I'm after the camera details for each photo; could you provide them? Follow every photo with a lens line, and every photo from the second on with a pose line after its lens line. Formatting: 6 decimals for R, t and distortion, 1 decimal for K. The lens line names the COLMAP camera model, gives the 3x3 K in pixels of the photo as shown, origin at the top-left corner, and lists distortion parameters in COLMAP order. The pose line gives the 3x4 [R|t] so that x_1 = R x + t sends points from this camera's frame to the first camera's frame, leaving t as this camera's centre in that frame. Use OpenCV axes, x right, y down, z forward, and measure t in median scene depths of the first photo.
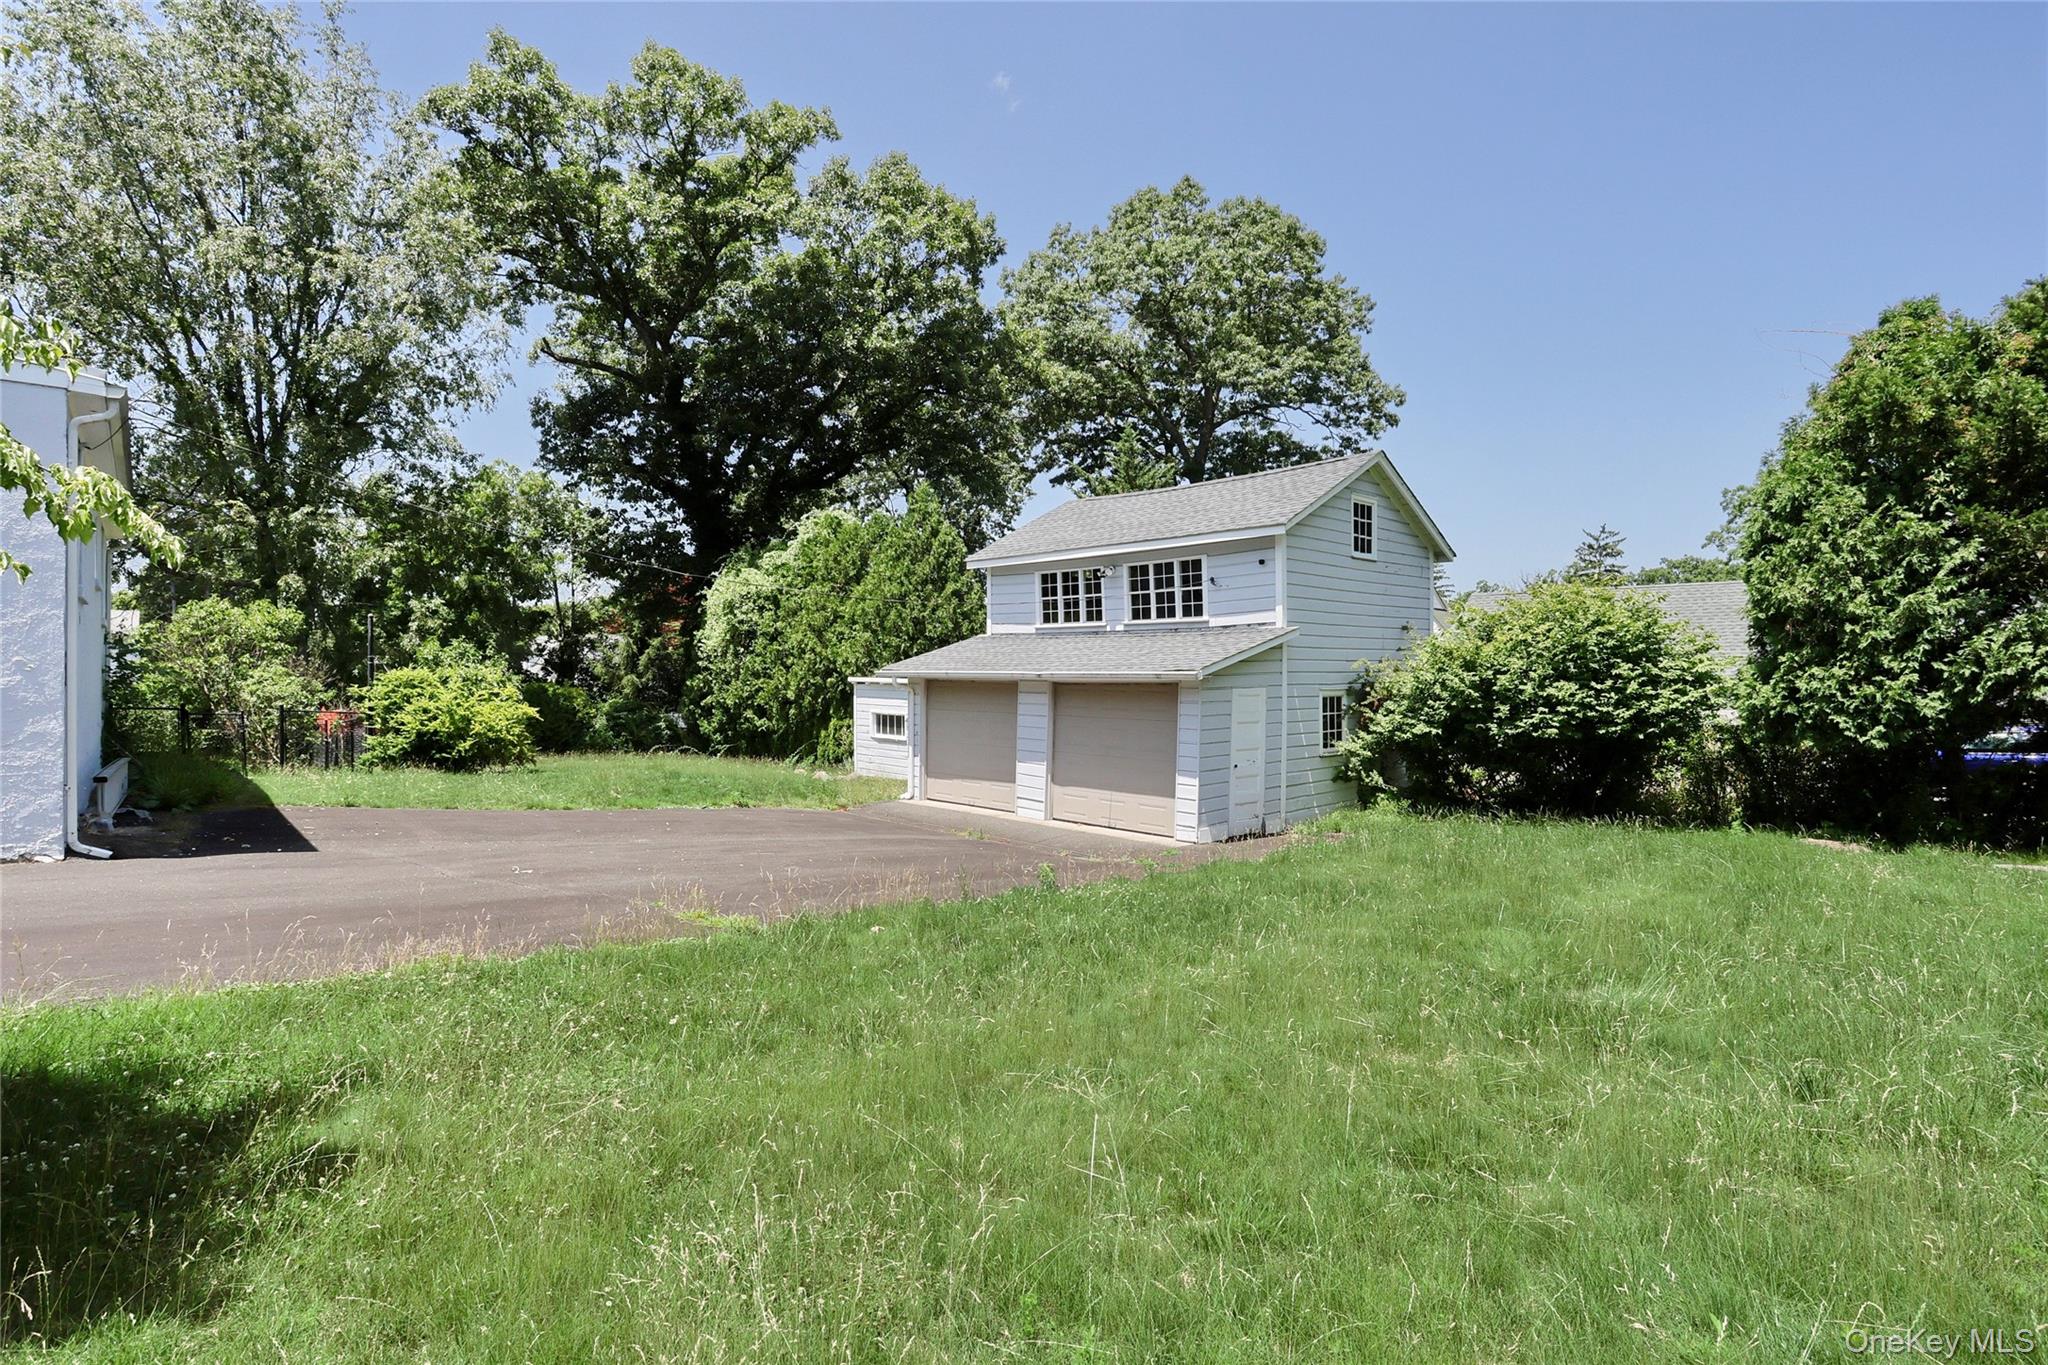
lens RADIAL K [[991.5, 0, 1025.7], [0, 991.5, 679.4], [0, 0, 1]] dist [-0.062538, 0.017174]
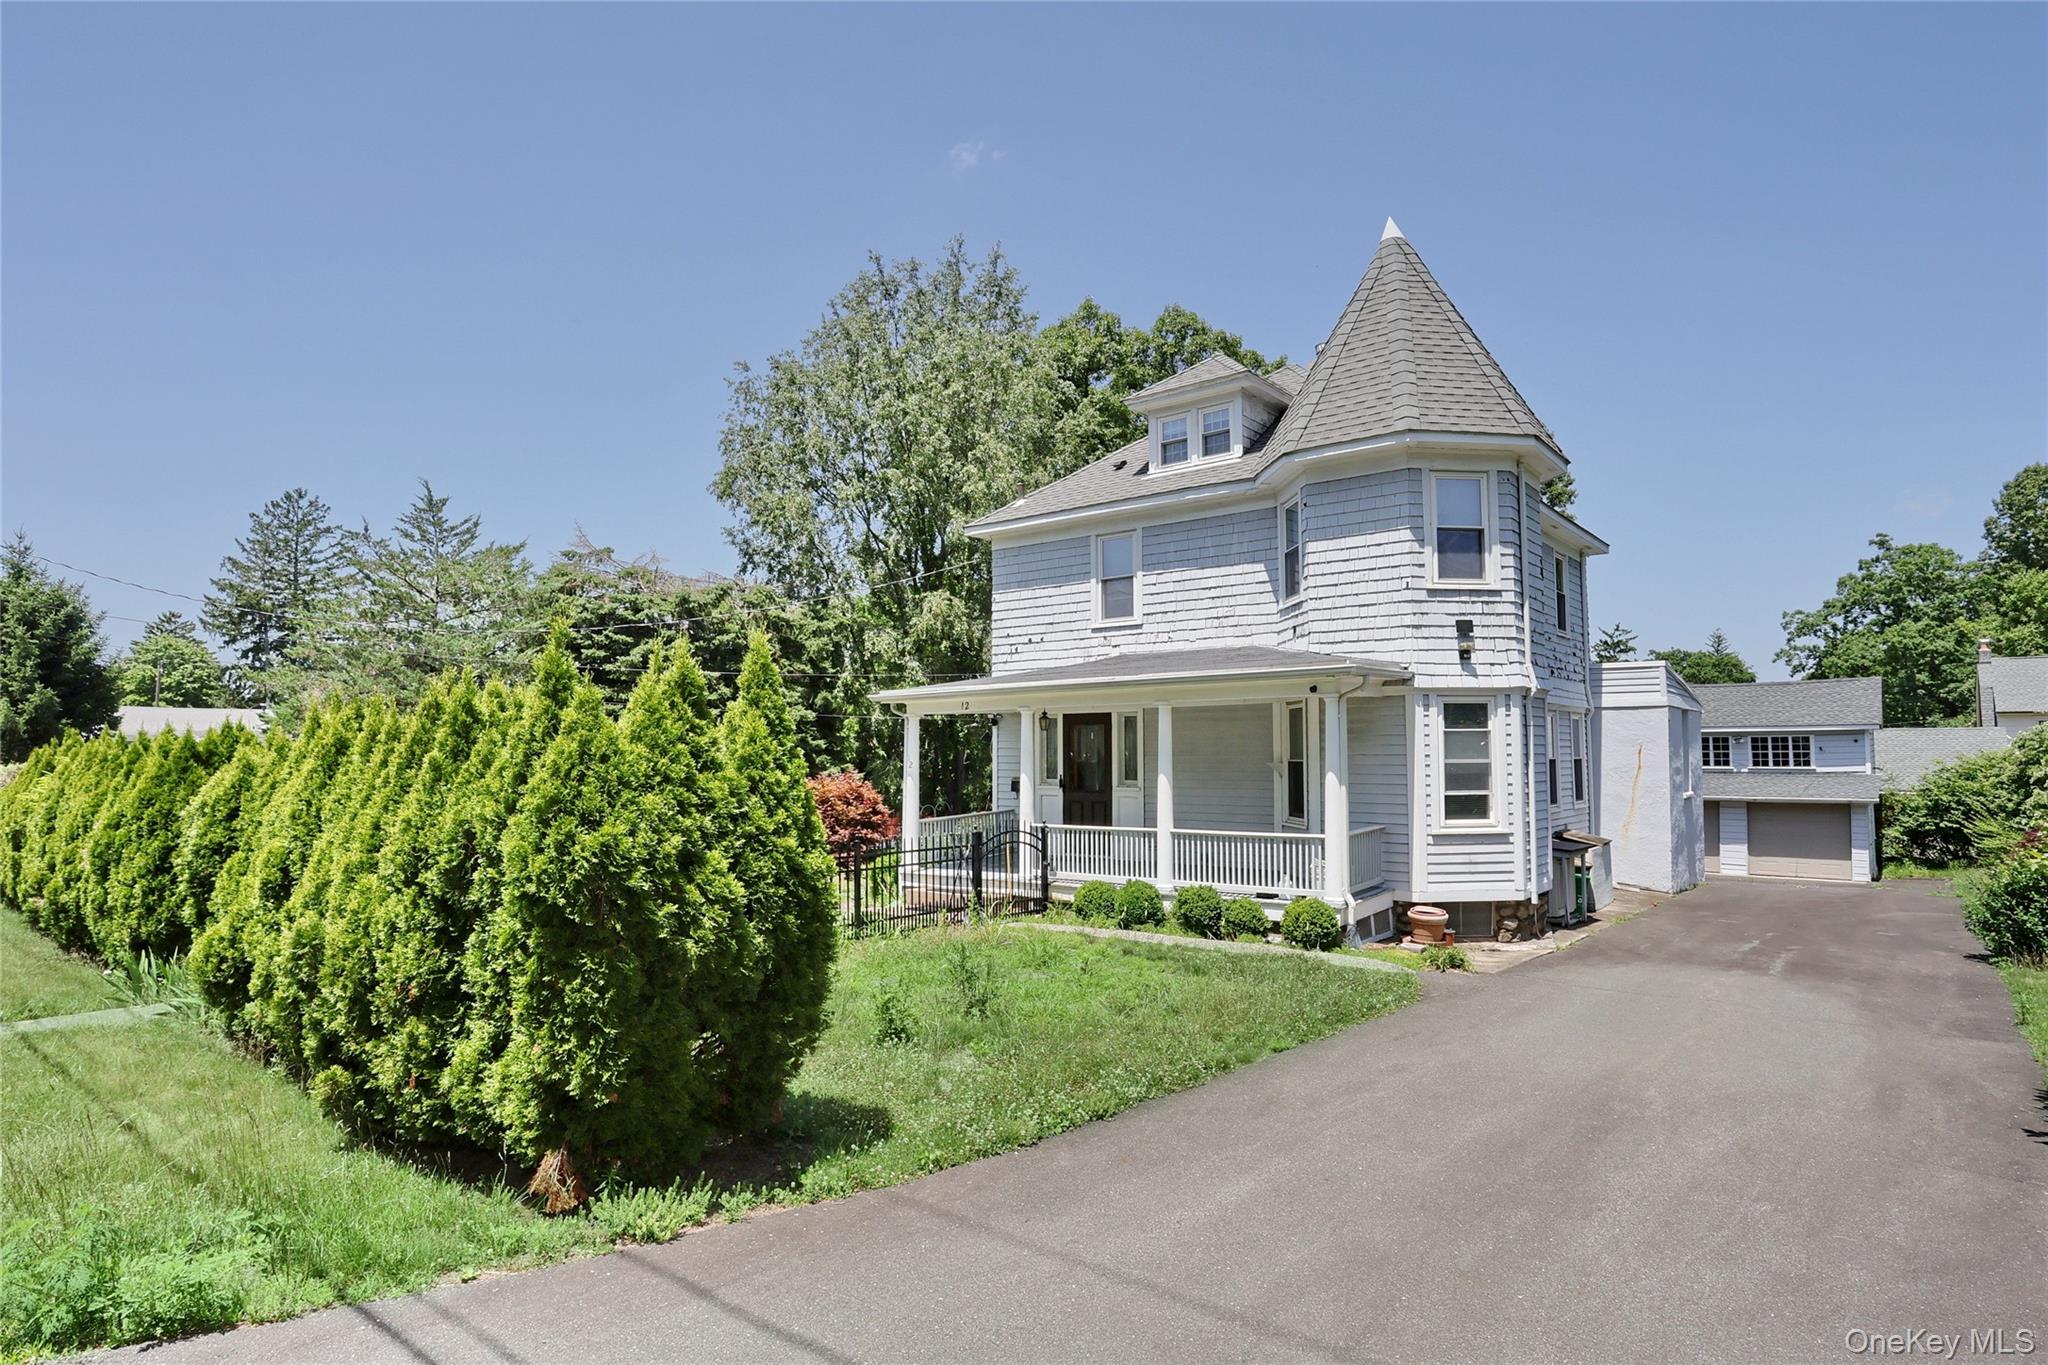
lens RADIAL K [[1096.1, 0, 1034.3], [0, 1096.1, 688.8], [0, 0, 1]] dist [-0.031642, 0.002926]
pose [[0.992290, 0.005255, 0.123828, -1.567081], [0.002747, 0.997922, -0.064367, -0.083333], [-0.123909, 0.064211, 0.990214, -0.889890]]
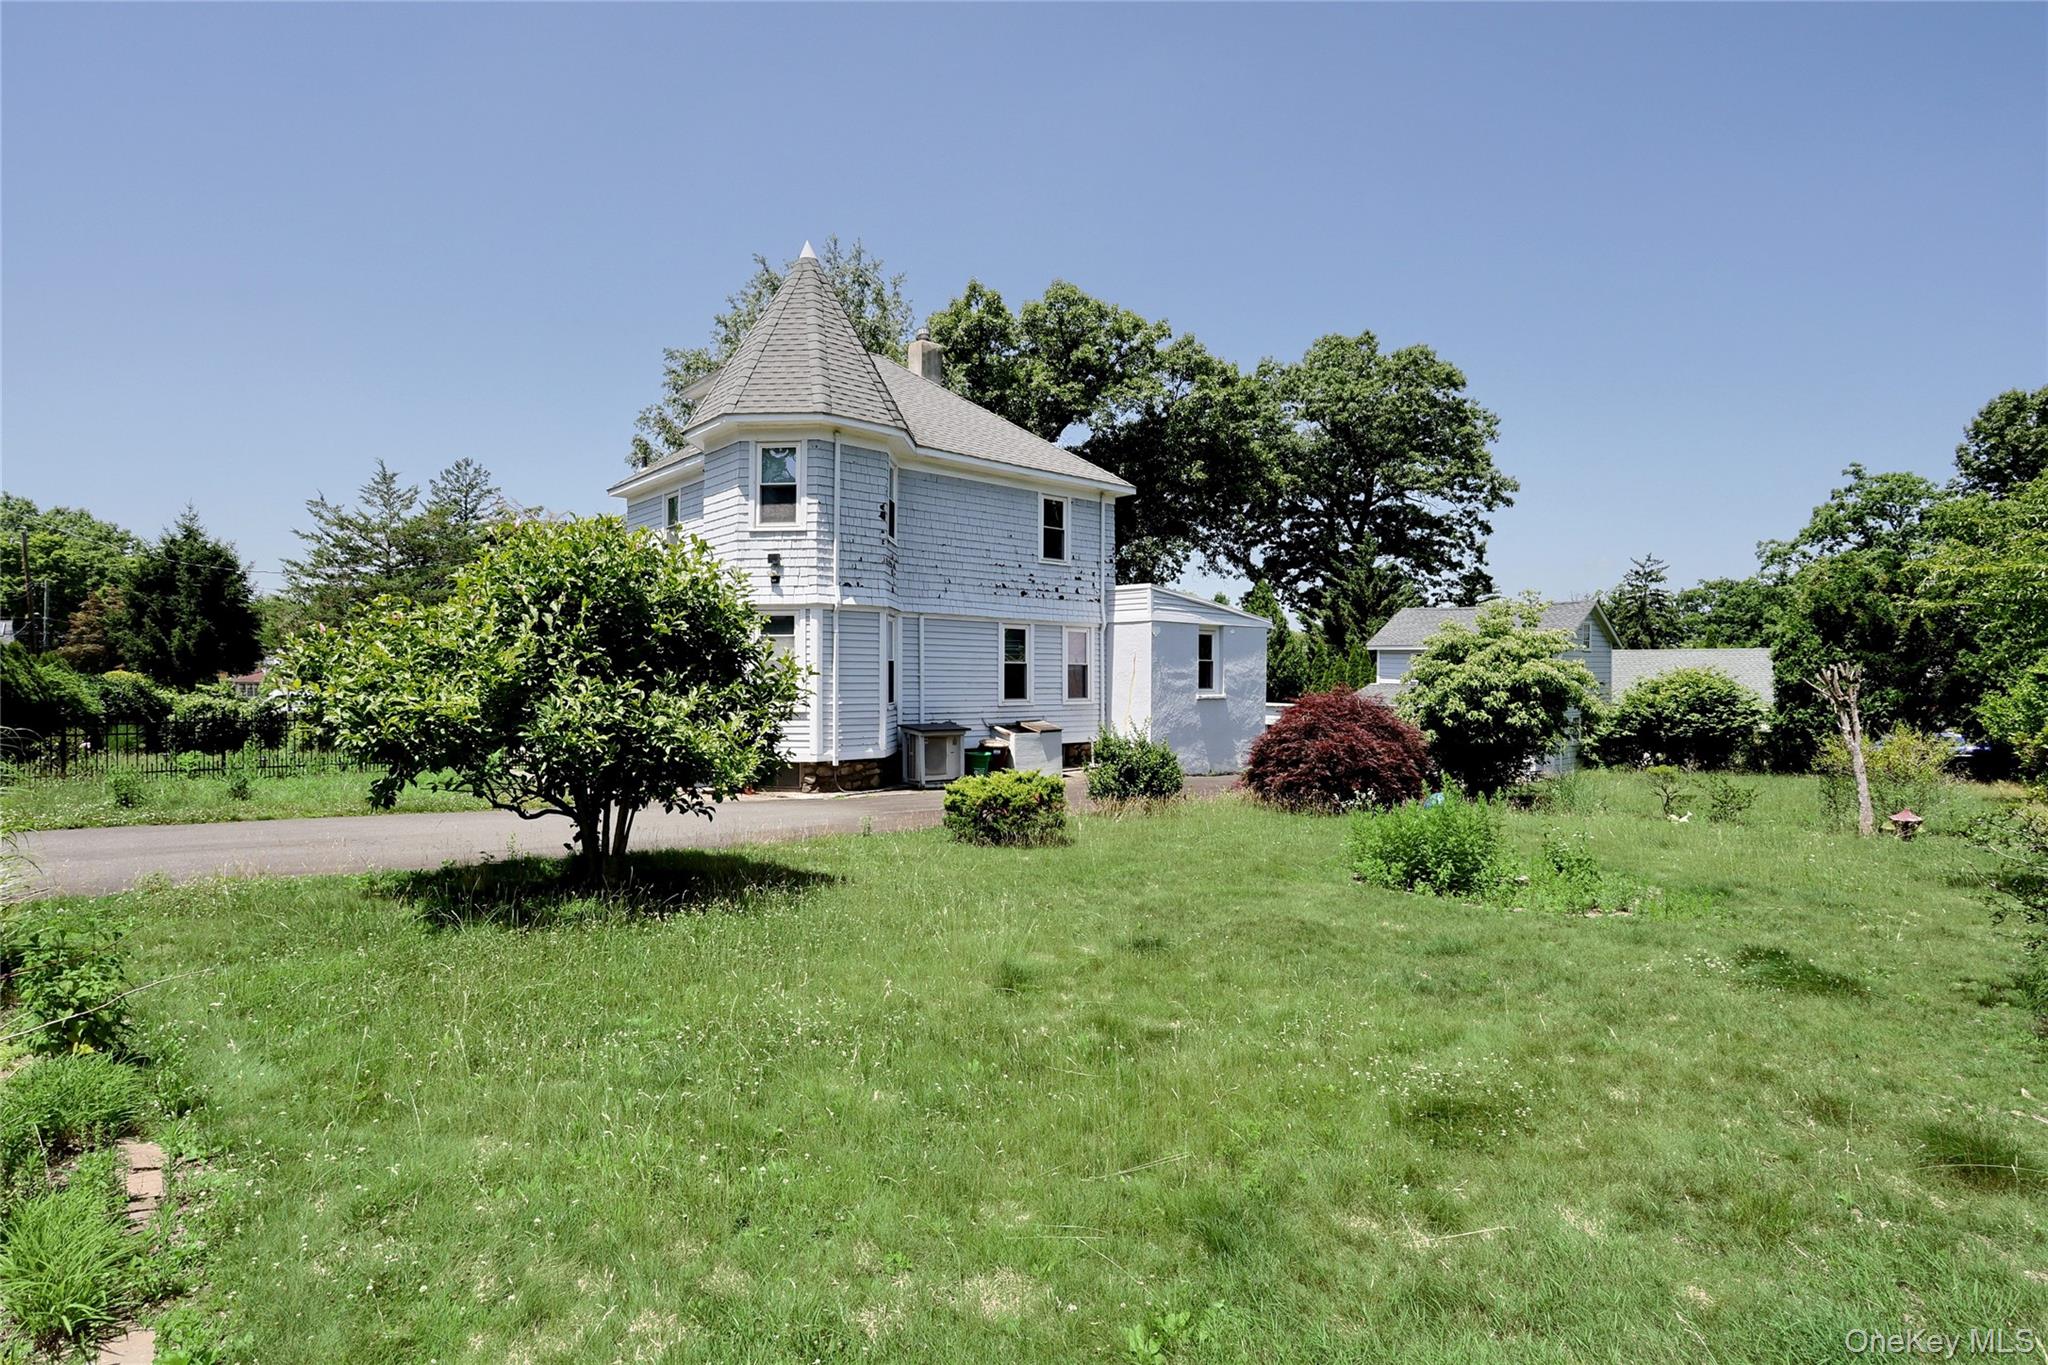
lens RADIAL K [[991.5, 0, 1026.0], [0, 991.5, 676.1], [0, 0, 1]] dist [-0.062538, 0.017174]
pose [[0.999758, 0.002444, -0.021851, -0.831441], [-0.002589, 0.999975, -0.006605, -0.055797], [0.021834, 0.006660, 0.999739, -1.124956]]
